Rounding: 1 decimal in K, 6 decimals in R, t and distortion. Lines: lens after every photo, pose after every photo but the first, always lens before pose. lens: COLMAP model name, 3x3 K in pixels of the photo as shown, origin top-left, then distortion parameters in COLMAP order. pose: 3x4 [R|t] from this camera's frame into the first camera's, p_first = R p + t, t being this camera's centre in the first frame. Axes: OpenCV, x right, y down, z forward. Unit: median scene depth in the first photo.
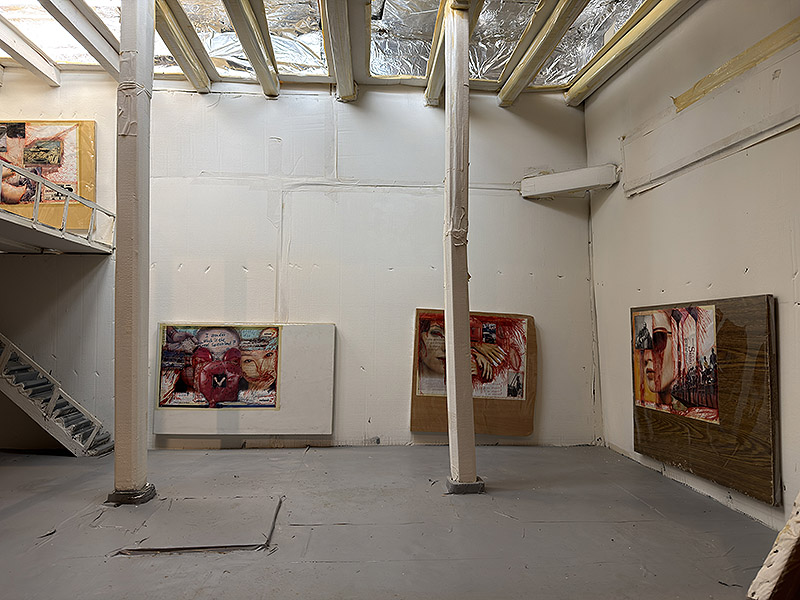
lens RADIAL K [[559.0, 0, 400.0], [0, 559.0, 300.0], [0, 0, 1]] dist [0.106629, -0.154441]
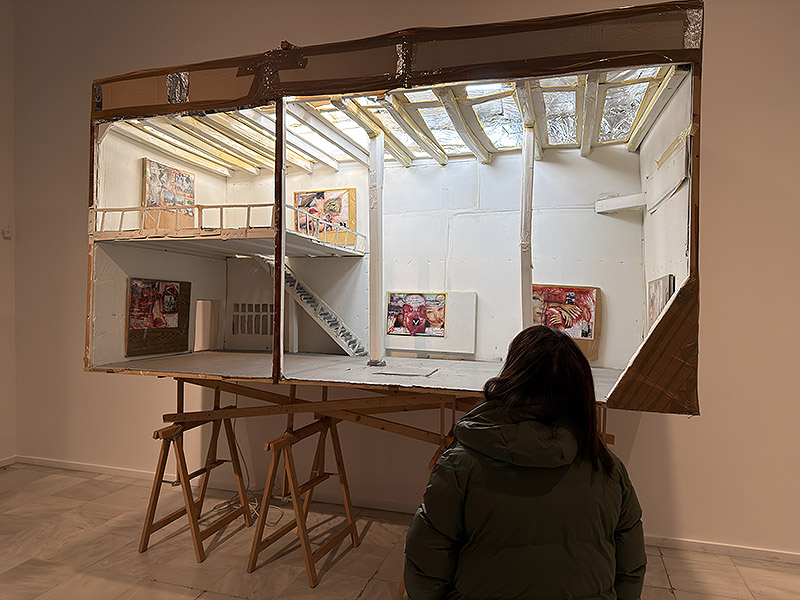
lens RADIAL K [[555.3, 0, 398.6], [0, 555.3, 295.5], [0, 0, 1]] dist [0.109576, -0.174134]
pose [[0.928164, 0.004385, -0.372145, 0.313933], [0.006904, 0.999556, 0.028997, 0.000133], [0.372106, -0.029483, 0.927722, -0.731434]]
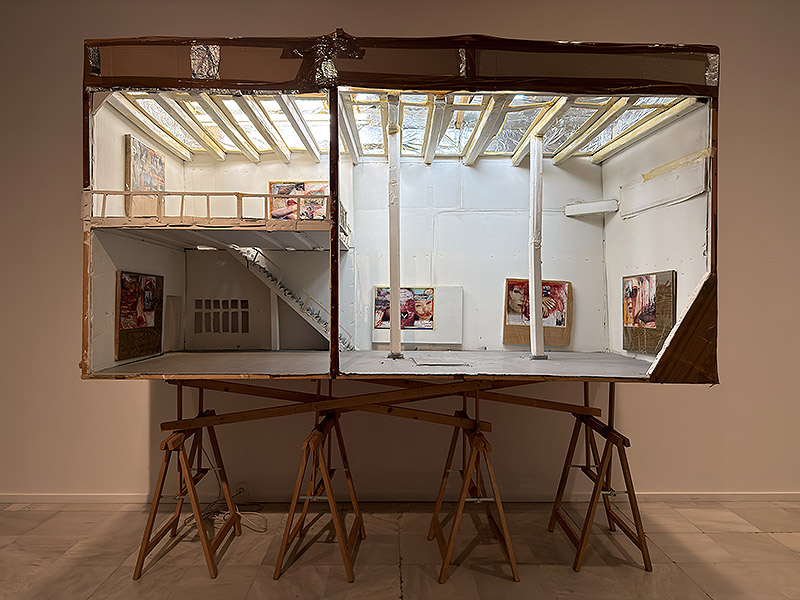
lens RADIAL K [[559.0, 0, 400.0], [0, 559.0, 300.0], [0, 0, 1]] dist [0.106629, -0.154441]
pose [[0.998252, -0.000794, -0.059102, -0.220068], [0.003518, 0.998935, 0.045997, 0.001059], [0.059003, -0.046124, 0.997192, -0.903712]]
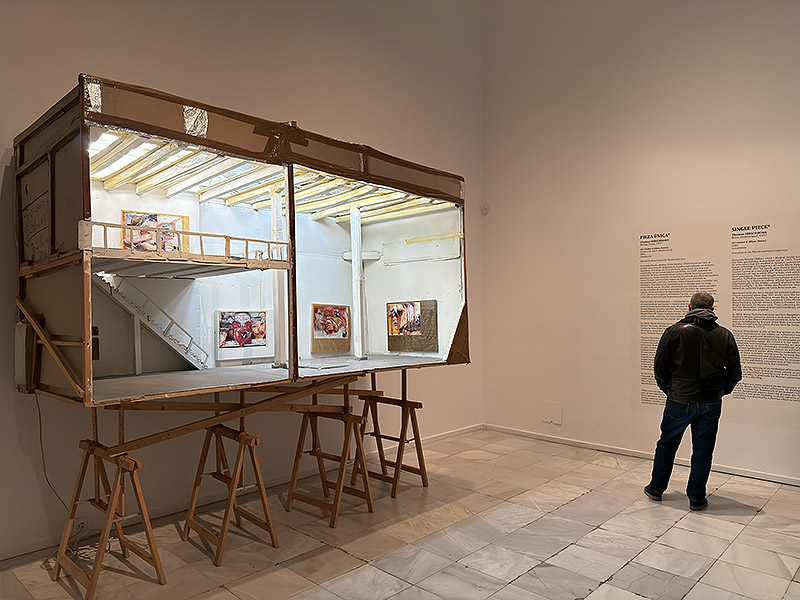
lens RADIAL K [[559.0, 0, 400.0], [0, 559.0, 300.0], [0, 0, 1]] dist [0.106629, -0.154441]
pose [[0.742121, -0.000458, 0.670265, -1.375378], [-0.007358, 0.999934, 0.008830, -0.025537], [-0.670225, -0.011485, 0.742069, -1.113437]]
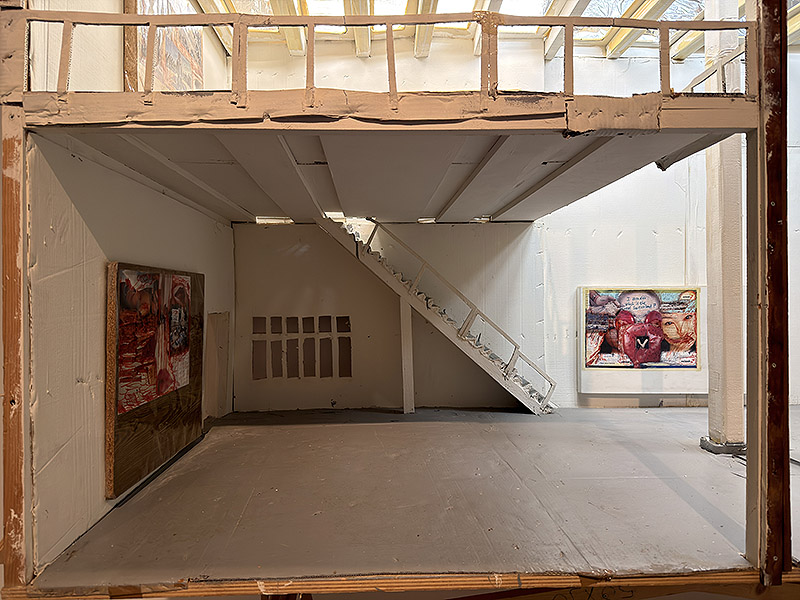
lens RADIAL K [[559.9, 0, 400.0], [0, 559.9, 300.0], [0, 0, 1]] dist [0.041332, -0.053736]
pose [[0.999290, -0.011381, -0.035923, -0.721347], [0.013462, 0.998212, 0.058242, -0.000457], [0.035196, -0.058684, 0.997656, -0.037852]]
